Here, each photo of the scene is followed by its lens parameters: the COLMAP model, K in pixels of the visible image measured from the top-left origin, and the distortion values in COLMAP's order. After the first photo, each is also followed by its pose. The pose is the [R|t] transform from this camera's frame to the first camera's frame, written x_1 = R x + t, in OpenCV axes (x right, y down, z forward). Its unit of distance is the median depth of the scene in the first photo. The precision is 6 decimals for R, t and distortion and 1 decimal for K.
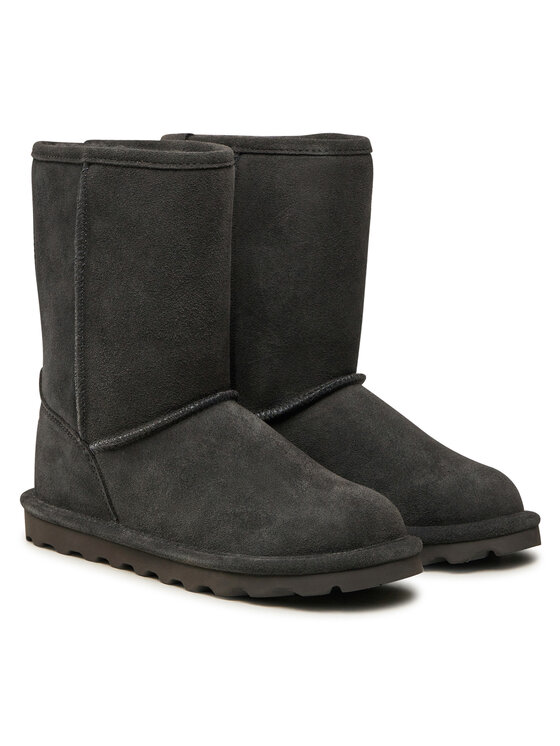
lens RADIAL K [[1354.6, 0, 280.0], [0, 1354.6, 373.0], [0, 0, 1]] dist [1.530342, -0.009083]
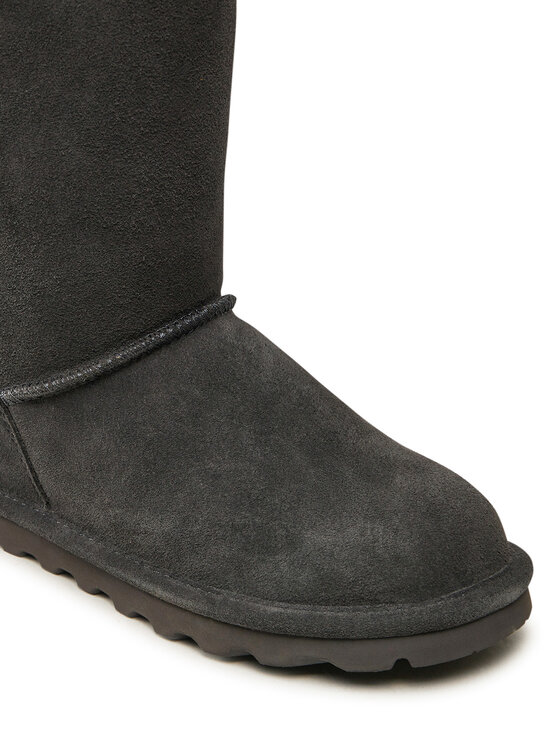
lens RADIAL K [[1212.3, 0, 280.0], [0, 1212.3, 373.0], [0, 0, 1]] dist [0.195624, 0.027350]
pose [[0.999404, 0.014736, 0.031226, -0.029351], [-0.020797, 0.978812, 0.203702, -0.071436], [-0.027563, -0.204230, 0.978535, 0.476666]]
